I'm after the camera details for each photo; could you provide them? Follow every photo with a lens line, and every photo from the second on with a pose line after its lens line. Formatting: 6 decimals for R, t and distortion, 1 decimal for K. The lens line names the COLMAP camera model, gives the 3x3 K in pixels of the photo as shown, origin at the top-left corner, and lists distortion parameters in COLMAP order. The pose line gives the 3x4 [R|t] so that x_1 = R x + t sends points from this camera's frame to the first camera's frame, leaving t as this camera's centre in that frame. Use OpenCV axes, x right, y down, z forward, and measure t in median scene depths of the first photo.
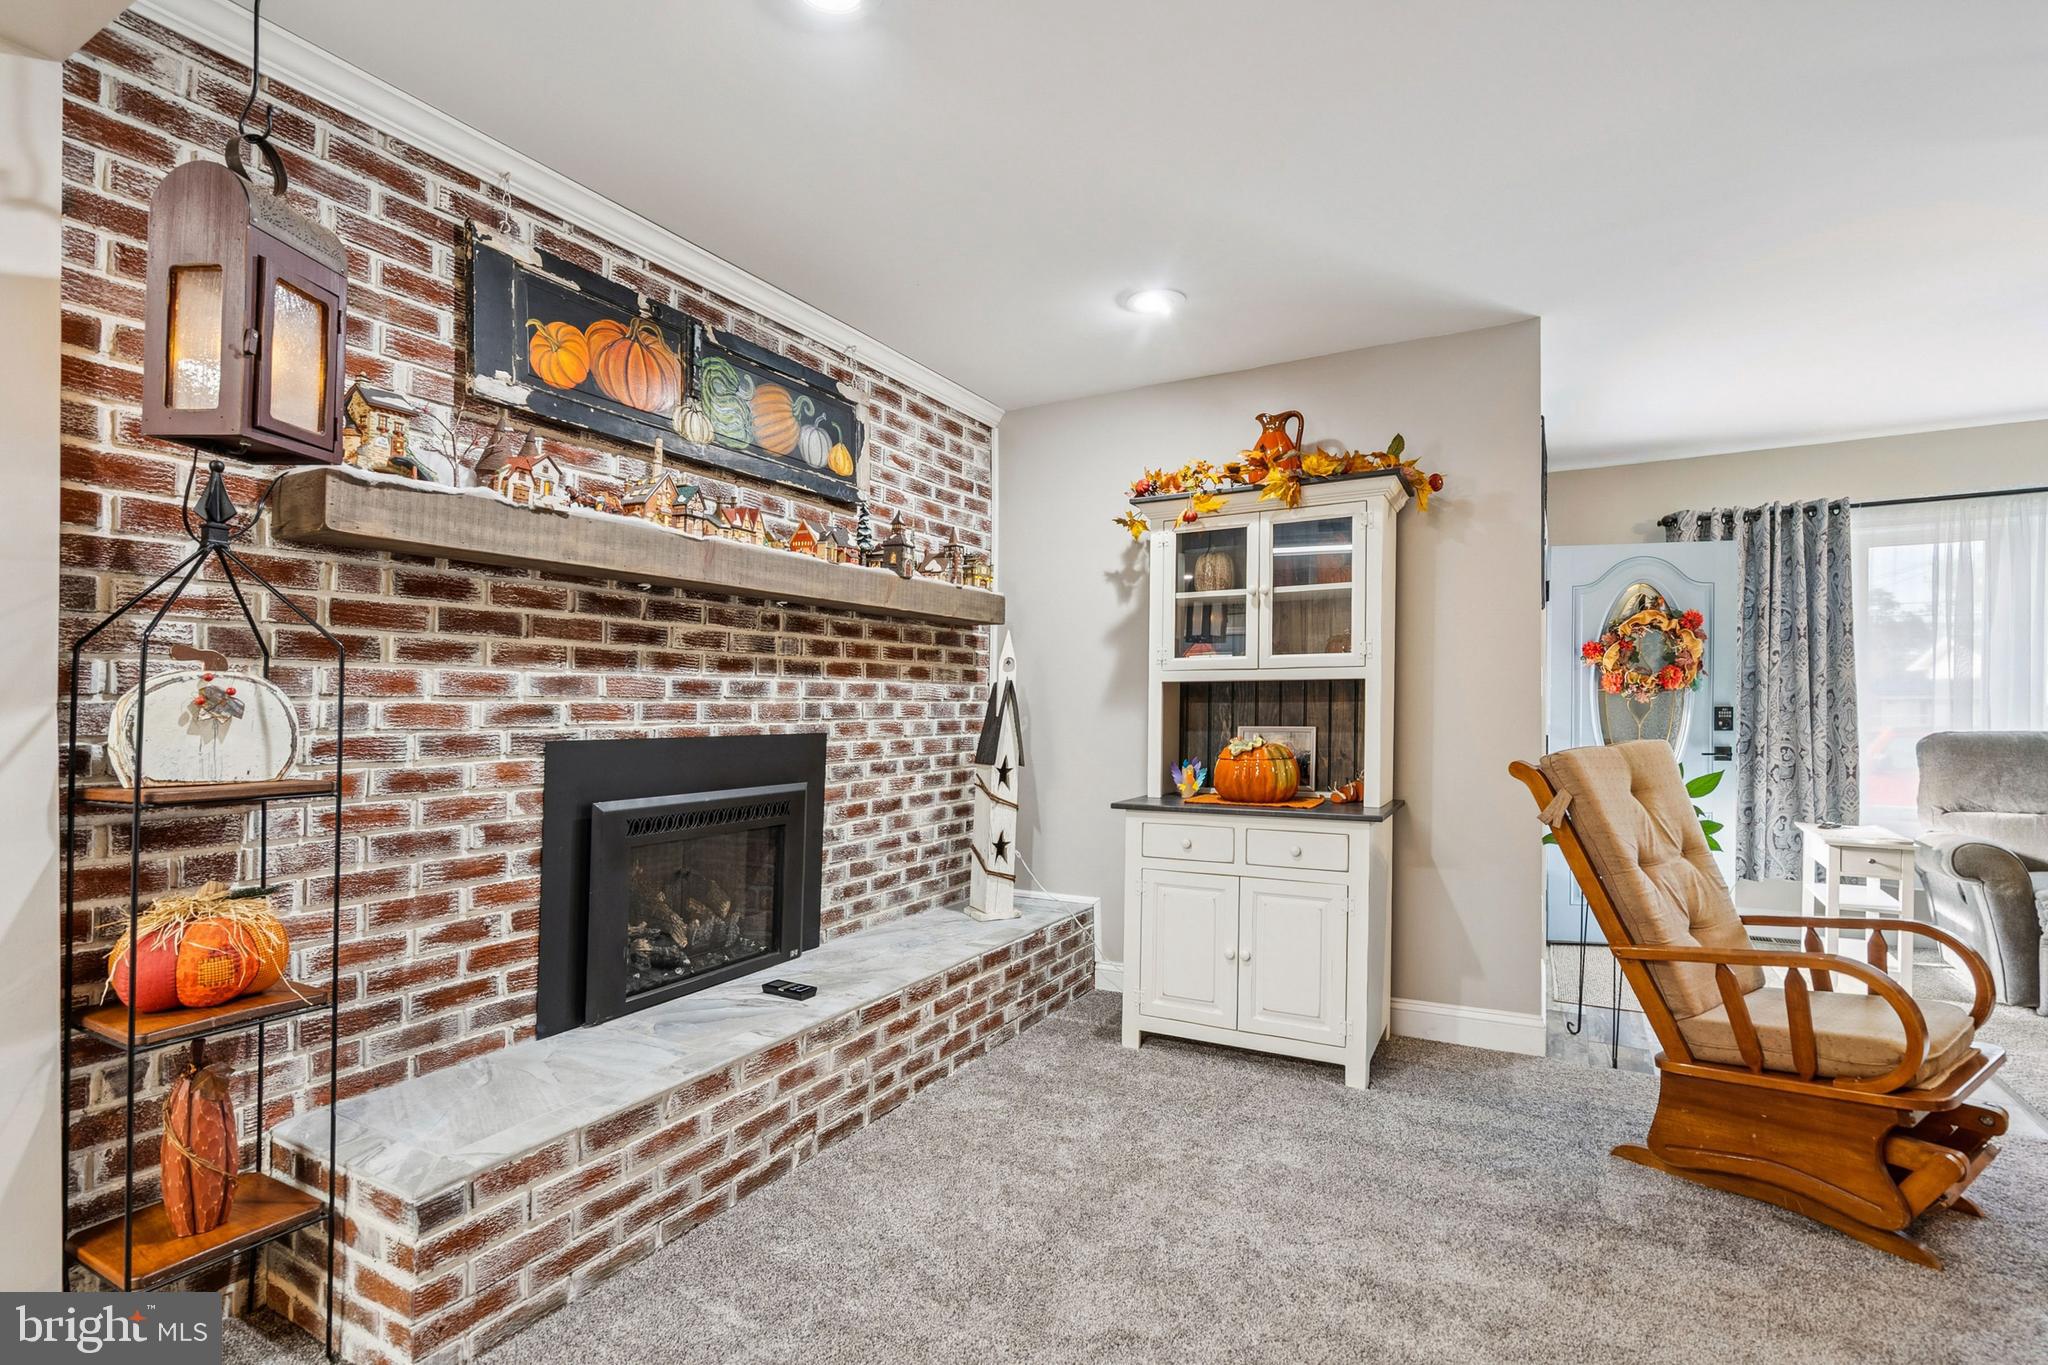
lens RADIAL K [[947.0, 0, 1015.0], [0, 947.0, 693.9], [0, 0, 1]] dist [-0.003414, 0.000523]
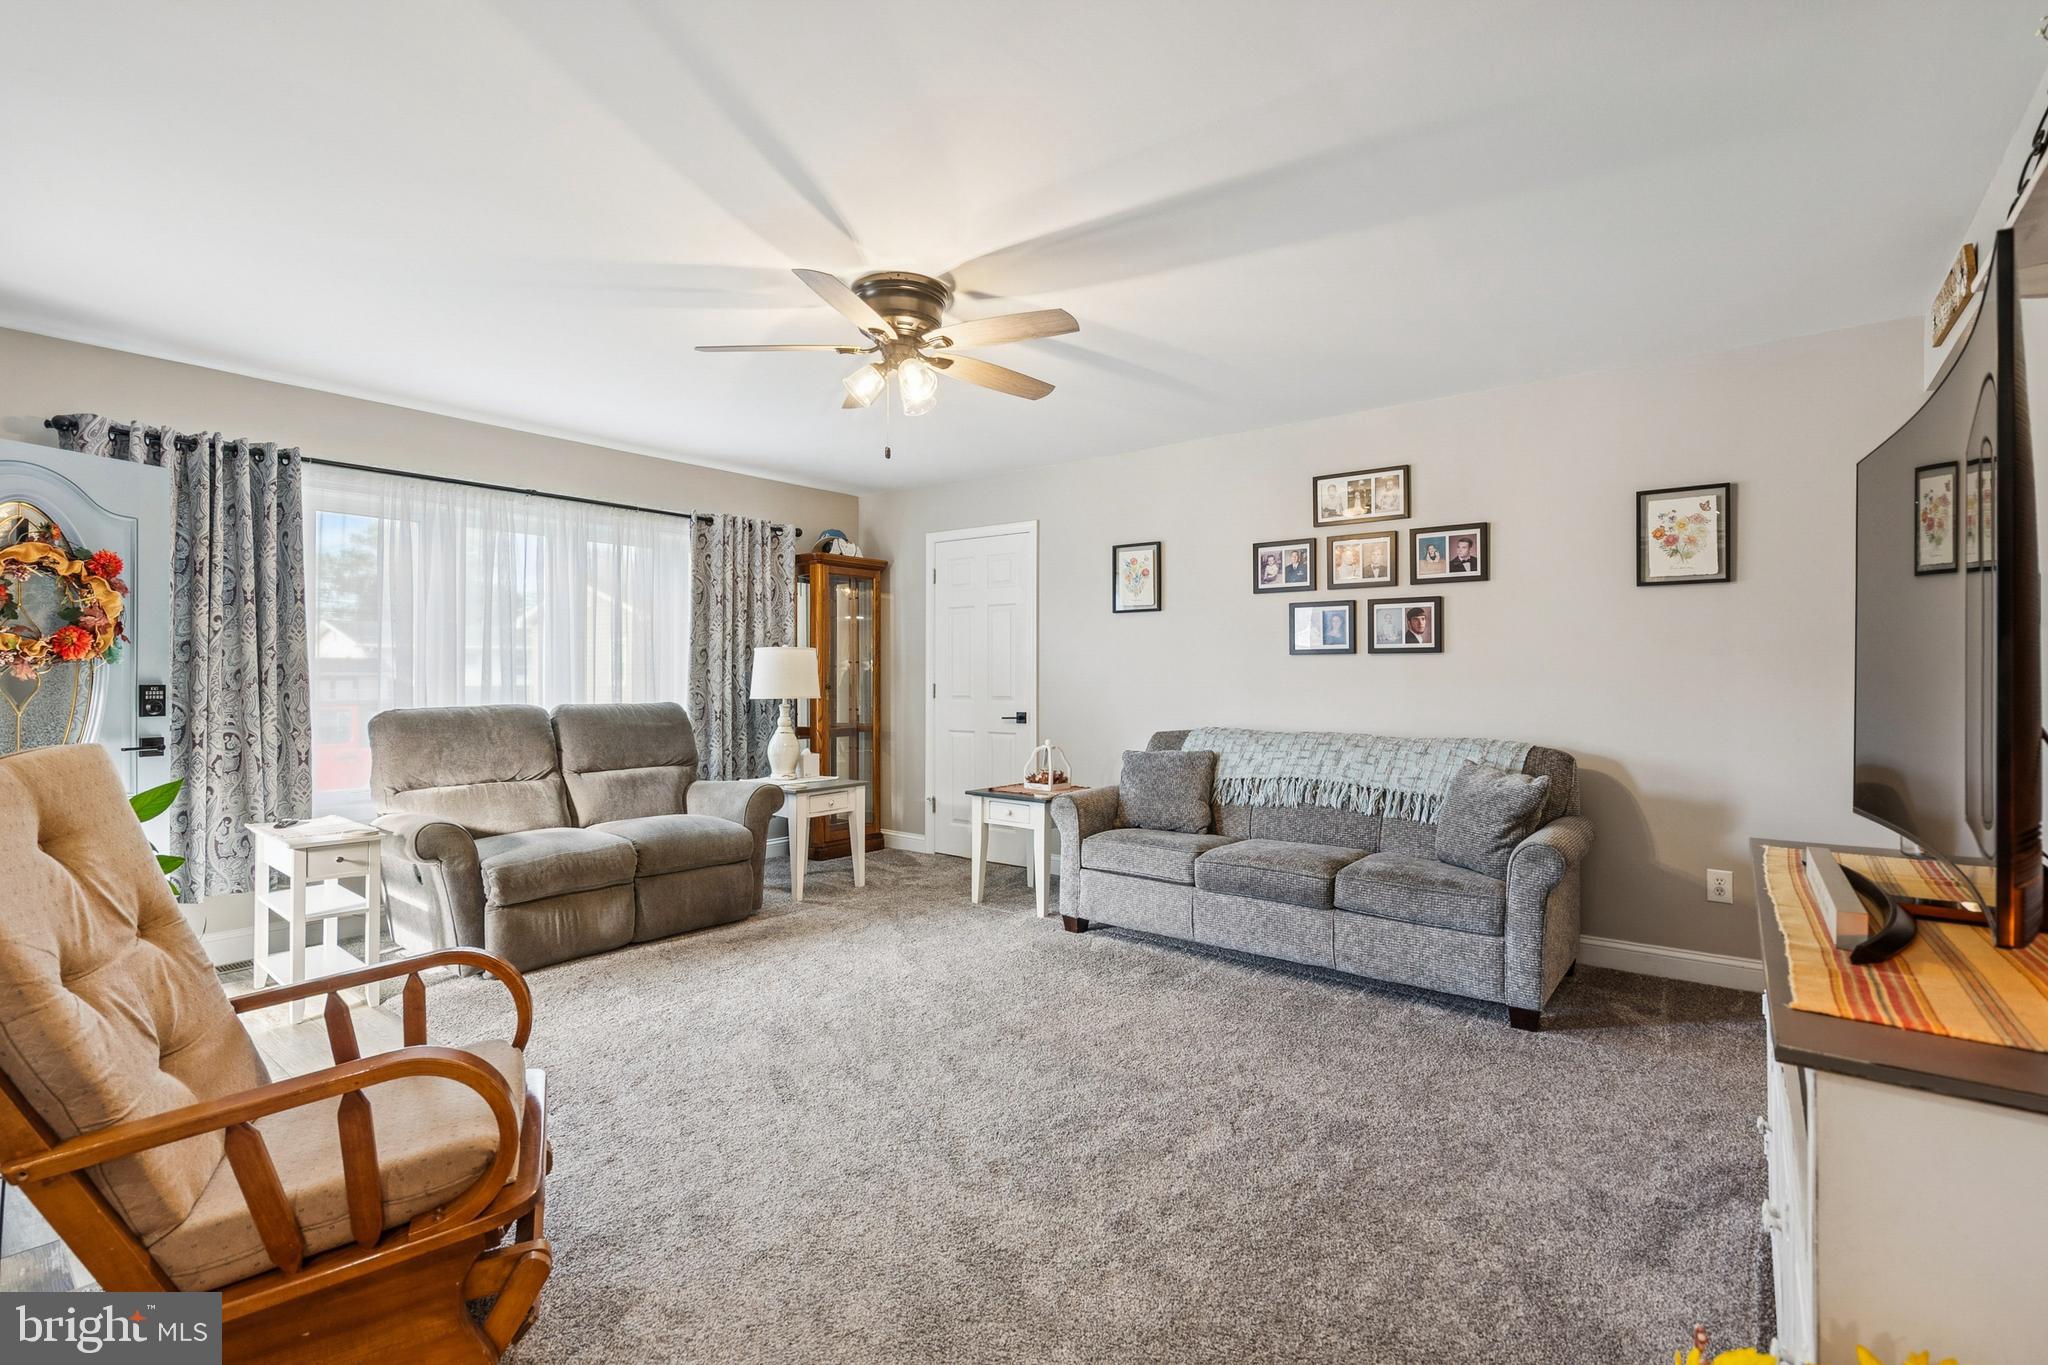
lens RADIAL K [[947.0, 0, 1015.0], [0, 947.0, 693.9], [0, 0, 1]] dist [-0.003414, 0.000523]
pose [[0.158271, -0.012698, 0.987314, 0.112324], [-0.013350, 0.999798, 0.014999, 0.000284], [-0.987306, -0.015555, 0.158069, 0.198055]]
